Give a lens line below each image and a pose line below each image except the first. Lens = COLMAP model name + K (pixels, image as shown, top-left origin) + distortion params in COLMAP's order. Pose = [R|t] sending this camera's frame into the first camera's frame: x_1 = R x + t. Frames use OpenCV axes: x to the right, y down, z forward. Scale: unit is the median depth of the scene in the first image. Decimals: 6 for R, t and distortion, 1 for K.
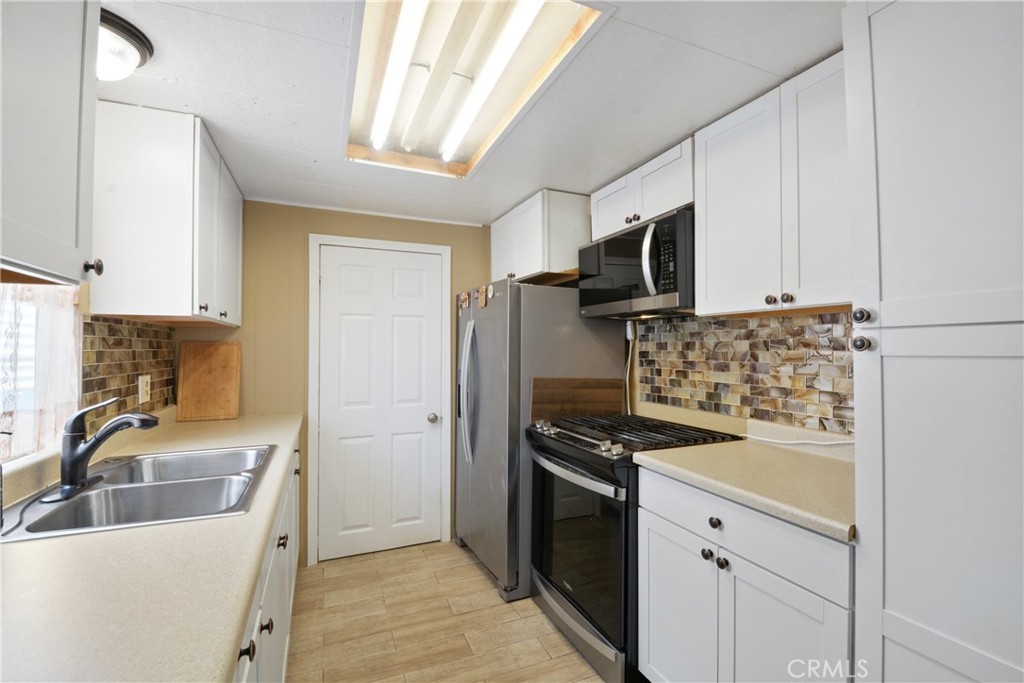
lens RADIAL K [[459.8, 0, 512.0], [0, 459.8, 341.5], [0, 0, 1]] dist [0.025995, -0.028099]
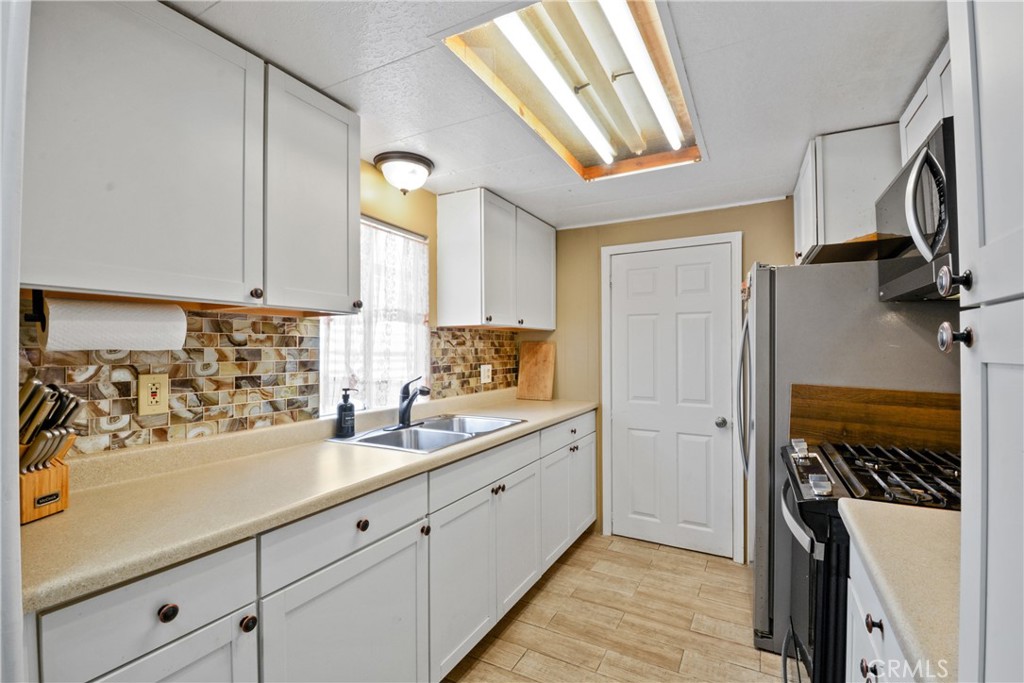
lens RADIAL K [[459.8, 0, 512.0], [0, 459.8, 341.5], [0, 0, 1]] dist [0.025995, -0.028099]
pose [[0.603355, -0.010247, -0.797407, 0.400821], [0.014721, 0.999890, -0.001710, 0.000986], [0.797337, -0.010707, 0.603439, 0.146214]]
